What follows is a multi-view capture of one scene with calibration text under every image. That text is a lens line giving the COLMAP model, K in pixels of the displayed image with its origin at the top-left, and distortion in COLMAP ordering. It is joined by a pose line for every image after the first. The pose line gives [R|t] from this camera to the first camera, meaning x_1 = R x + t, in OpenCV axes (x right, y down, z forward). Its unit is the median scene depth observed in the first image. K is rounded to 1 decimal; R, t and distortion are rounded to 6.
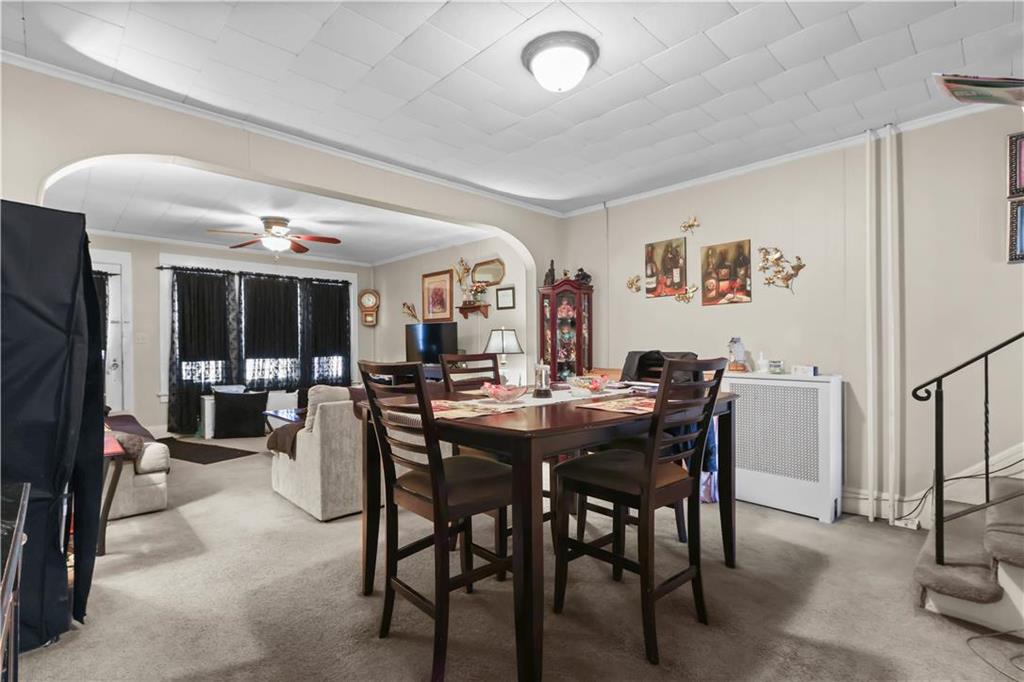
lens RADIAL K [[474.4, 0, 502.7], [0, 474.4, 338.1], [0, 0, 1]] dist [0.004619, 0.000712]
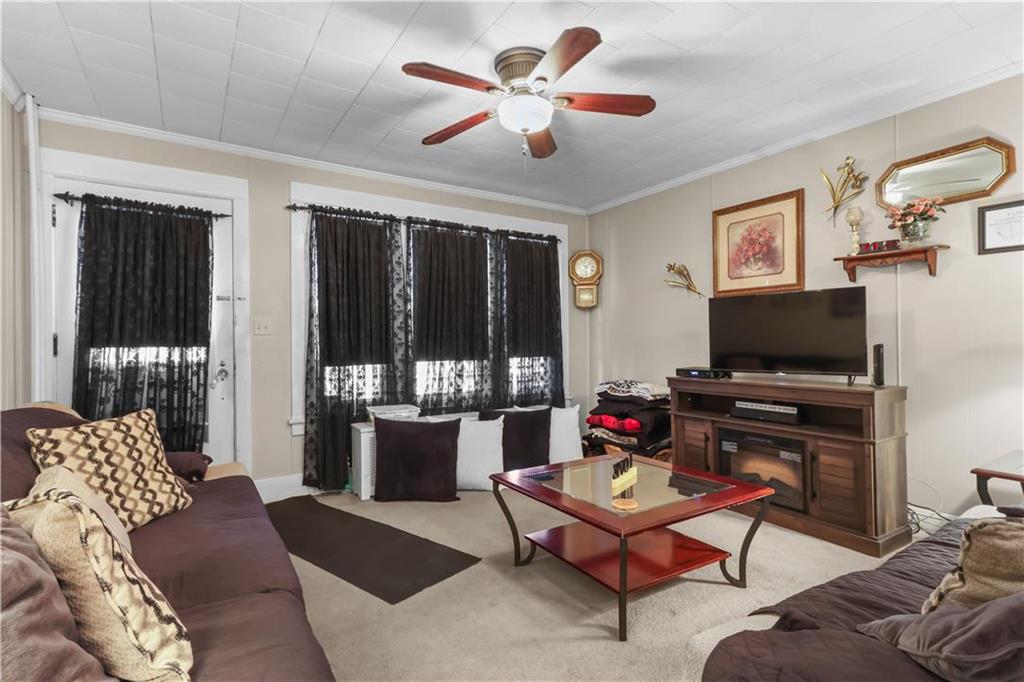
lens RADIAL K [[499.9, 0, 512.2], [0, 499.9, 329.8], [0, 0, 1]] dist [0.015708, 0.000422]
pose [[0.983879, -0.006818, -0.178705, -0.316397], [0.004944, 0.999928, -0.010928, 0.011704], [0.178767, 0.009868, 0.983842, 0.406125]]
